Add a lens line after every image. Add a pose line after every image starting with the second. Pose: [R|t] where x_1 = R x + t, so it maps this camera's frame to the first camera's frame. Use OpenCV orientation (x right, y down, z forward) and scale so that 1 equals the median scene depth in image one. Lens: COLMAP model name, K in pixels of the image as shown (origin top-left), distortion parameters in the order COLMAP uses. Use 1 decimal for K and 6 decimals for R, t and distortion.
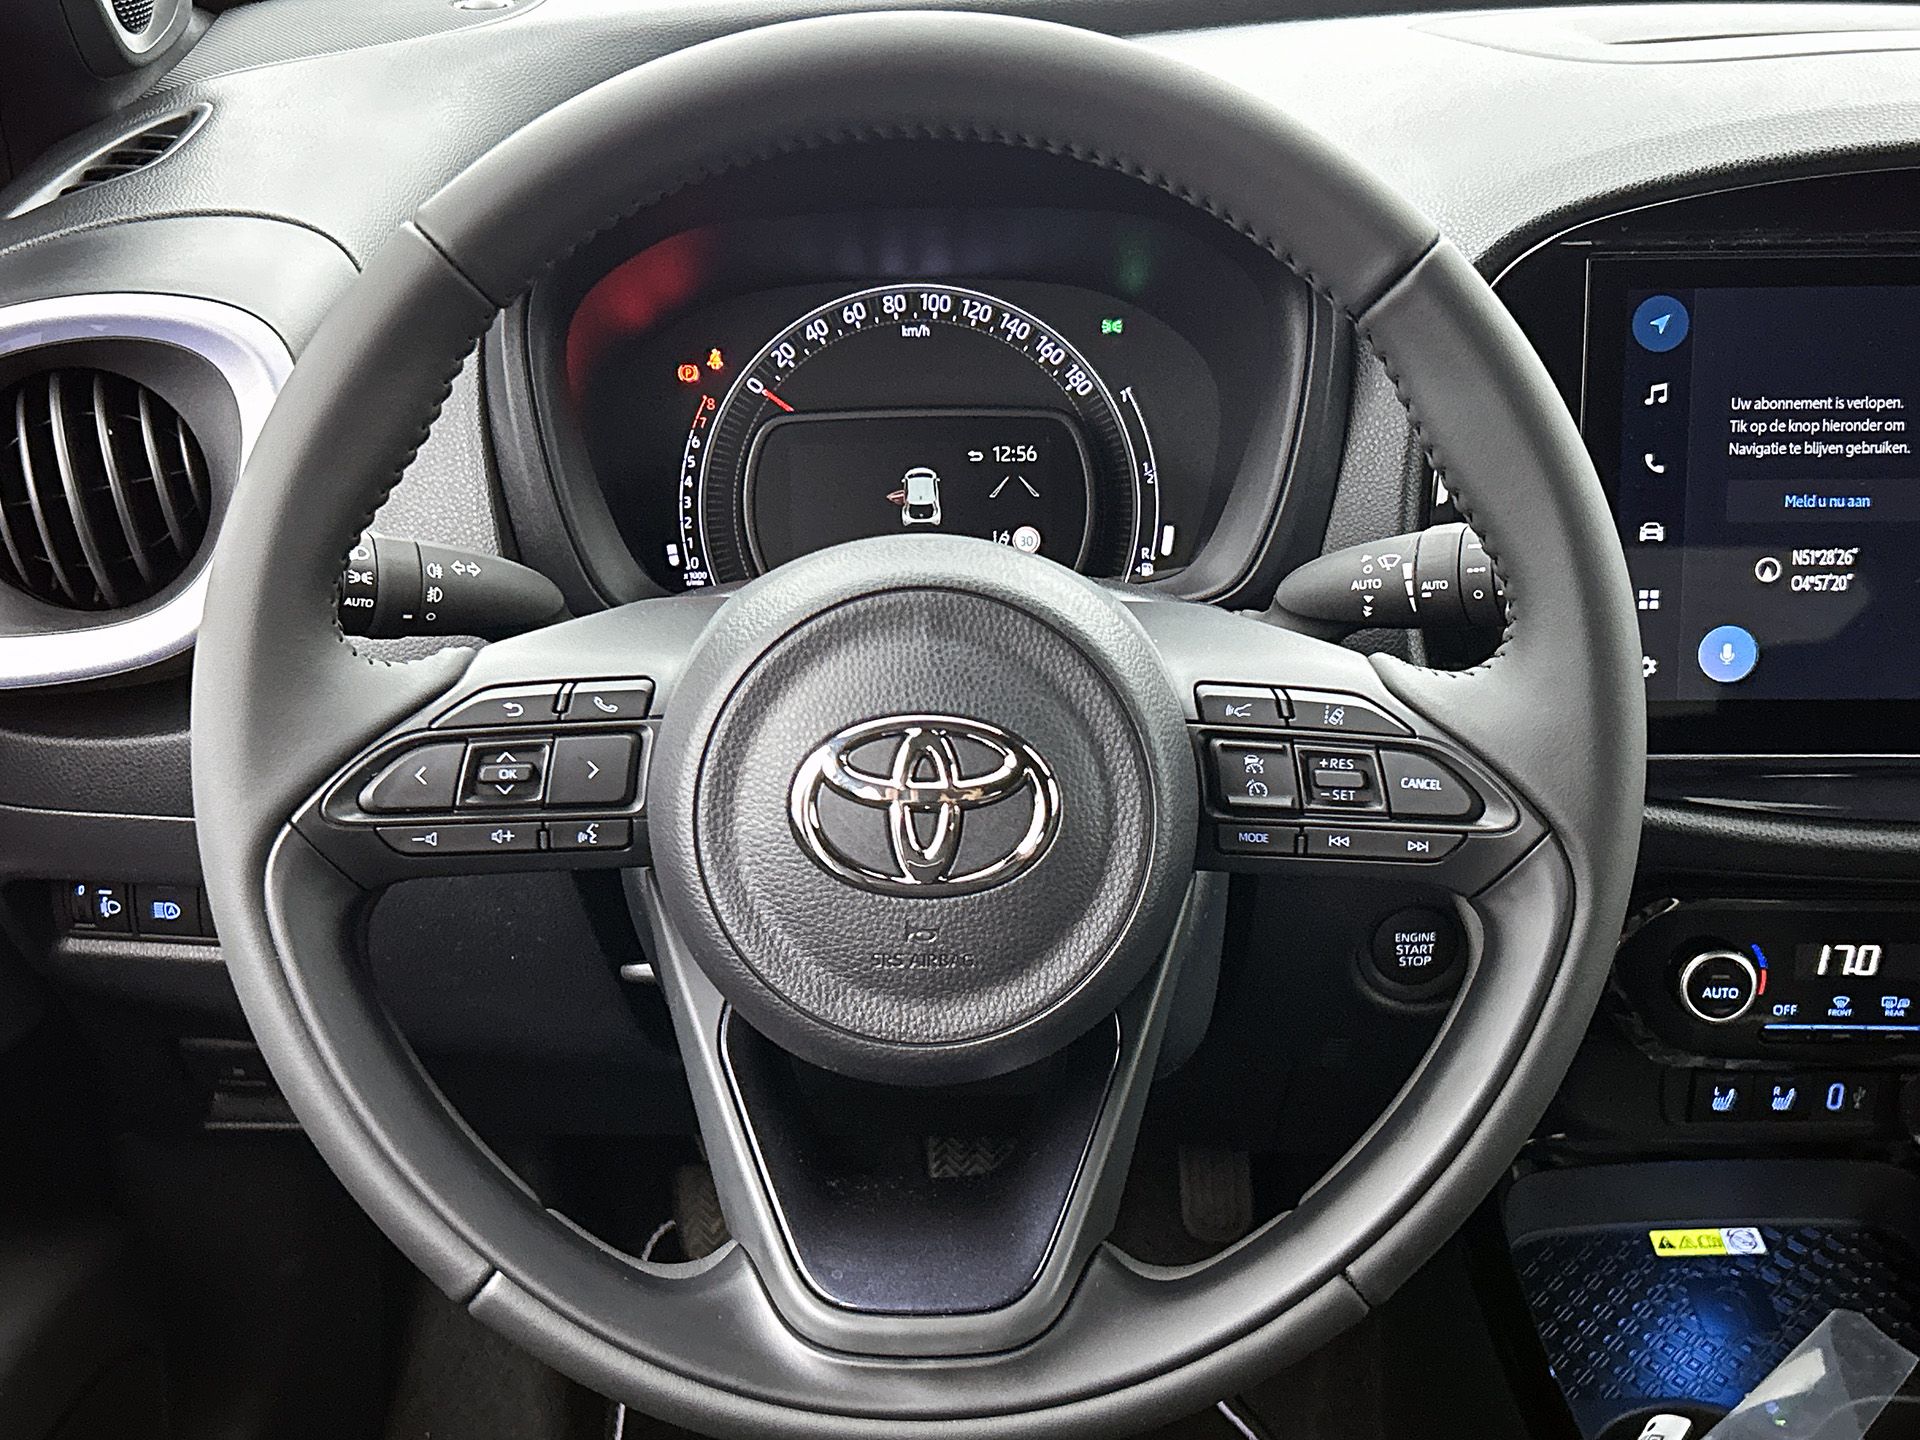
lens RADIAL K [[2397.0, 0, 974.8], [0, 2397.0, 746.0], [0, 0, 1]] dist [0.158707, -0.461675]
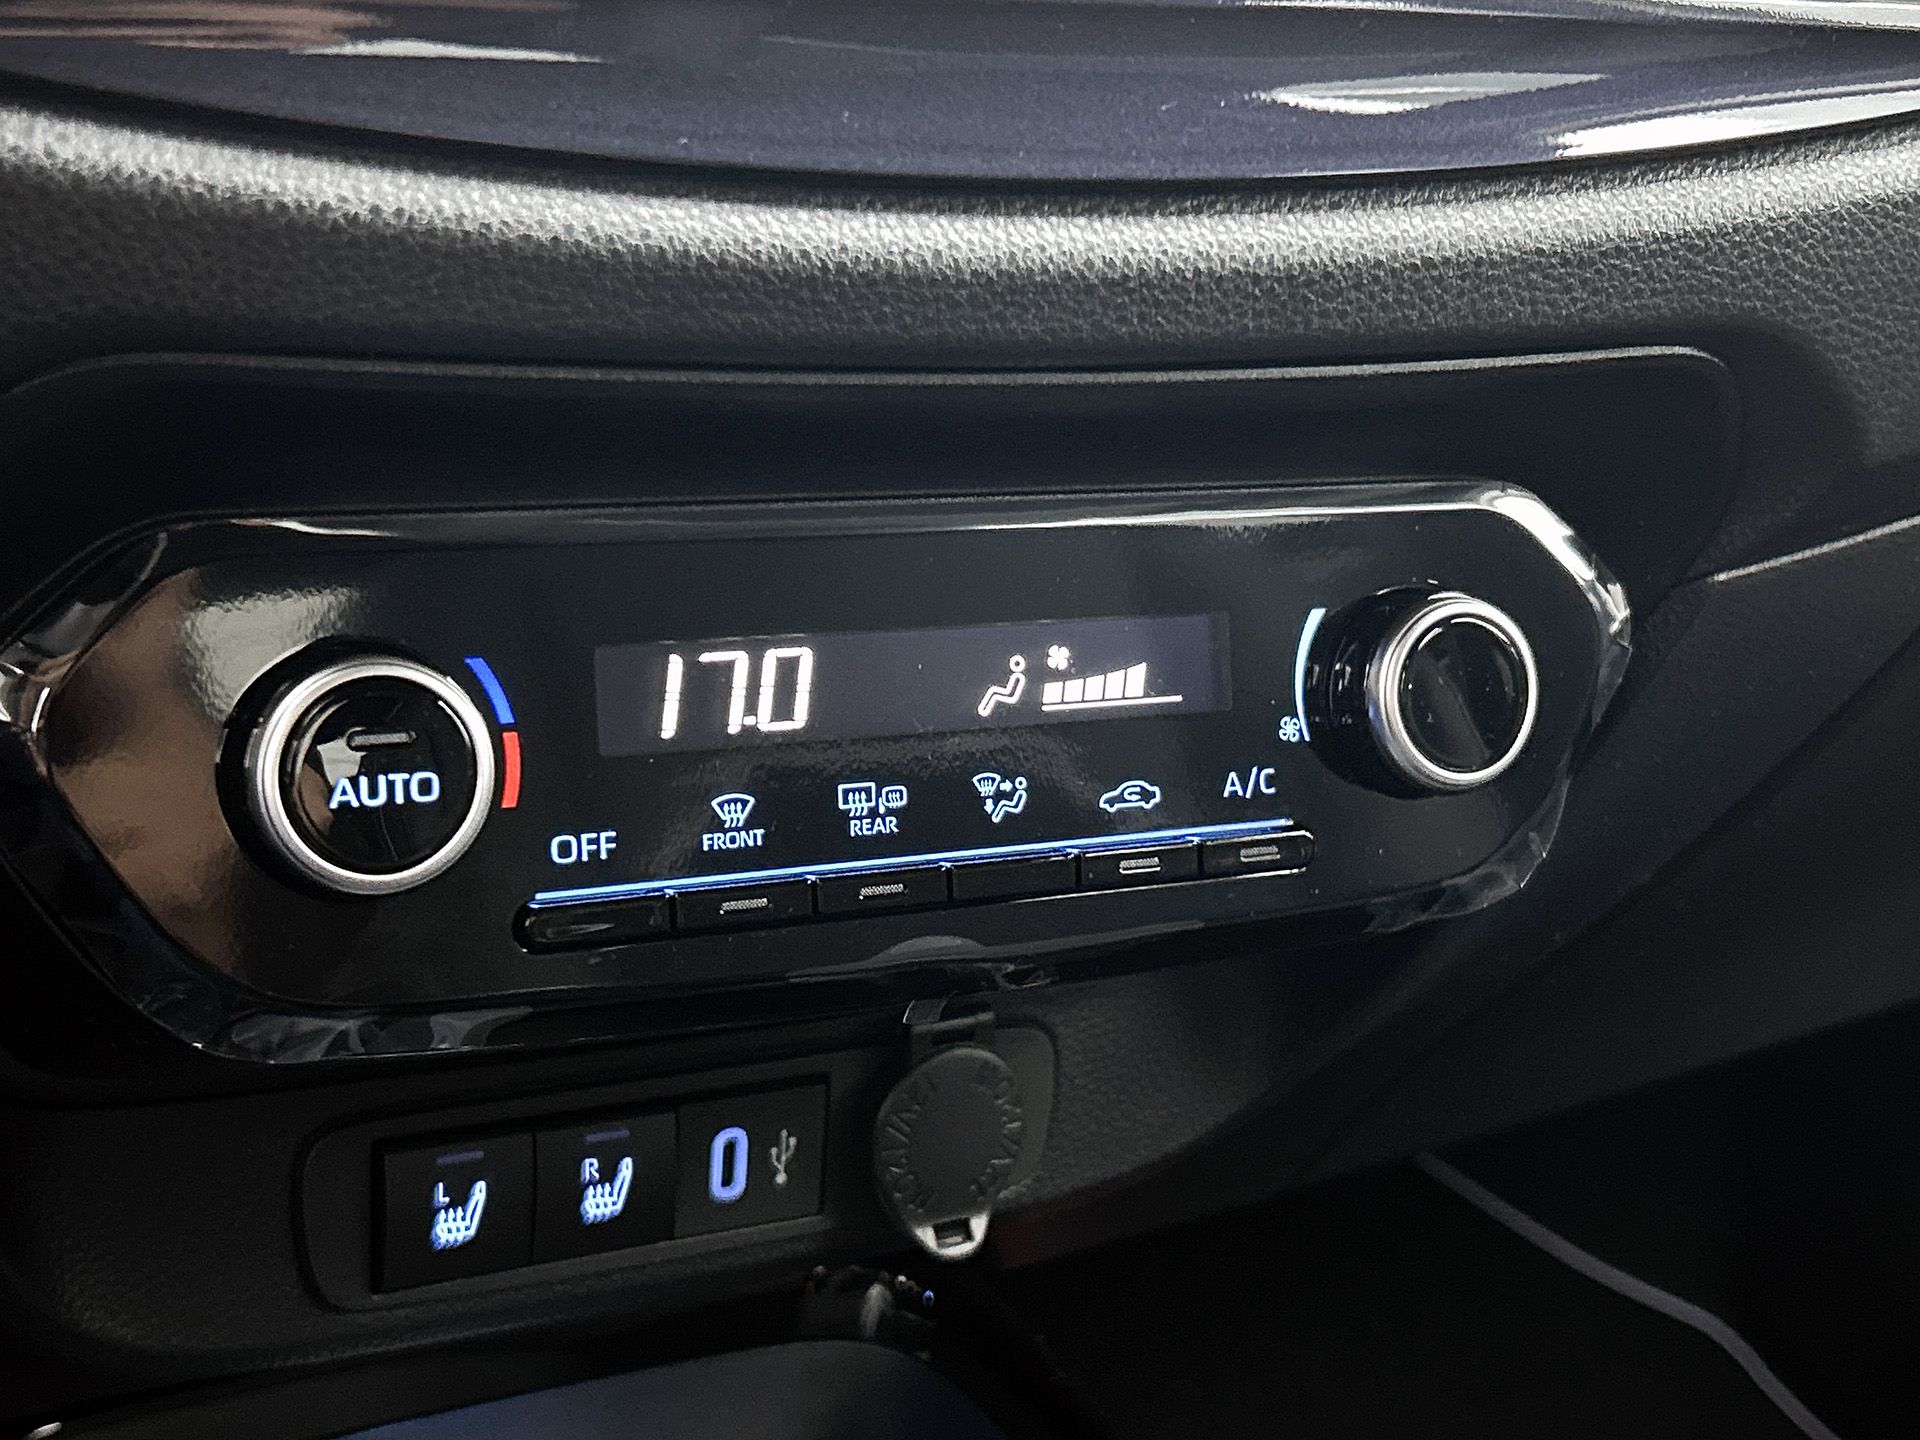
lens RADIAL K [[2666.3, 0, 960.0], [0, 2666.3, 720.0], [0, 0, 1]] dist [0.119379, 0.011193]
pose [[0.886212, -0.066186, 0.458528, 0.227572], [0.126989, 0.986538, -0.103032, 0.147629], [-0.445537, 0.149536, 0.882687, 0.696695]]
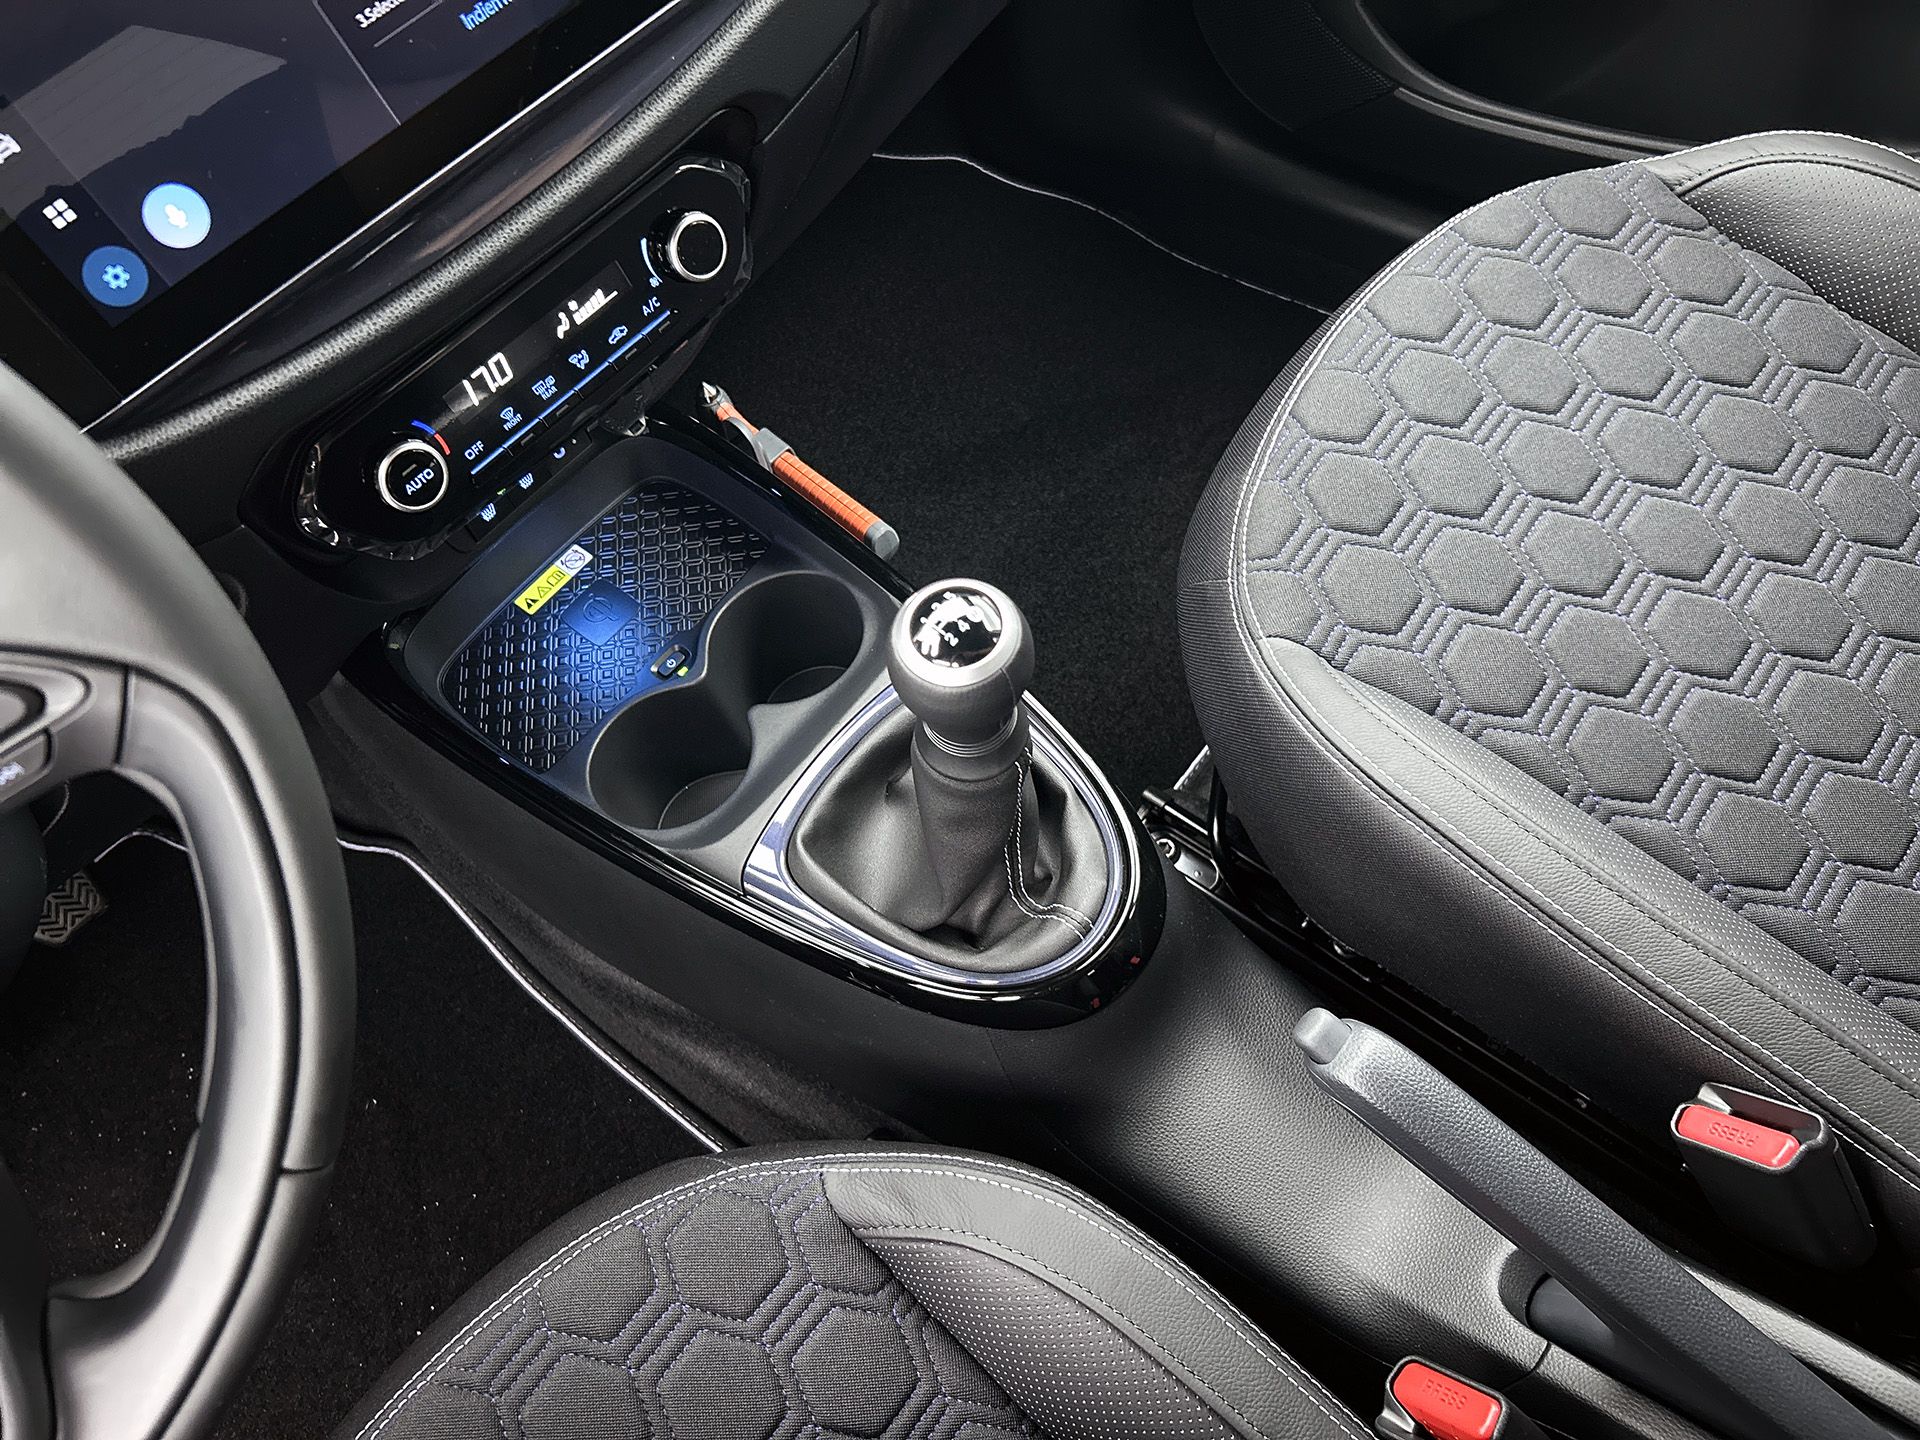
lens RADIAL K [[1460.8, 0, 980.7], [0, 1460.8, 729.7], [0, 0, 1]] dist [-0.007769, -0.004083]
pose [[0.652918, -0.688452, 0.315805, 0.201767], [0.479592, 0.698483, 0.531143, -0.049807], [-0.586251, -0.195335, 0.786228, 0.339657]]
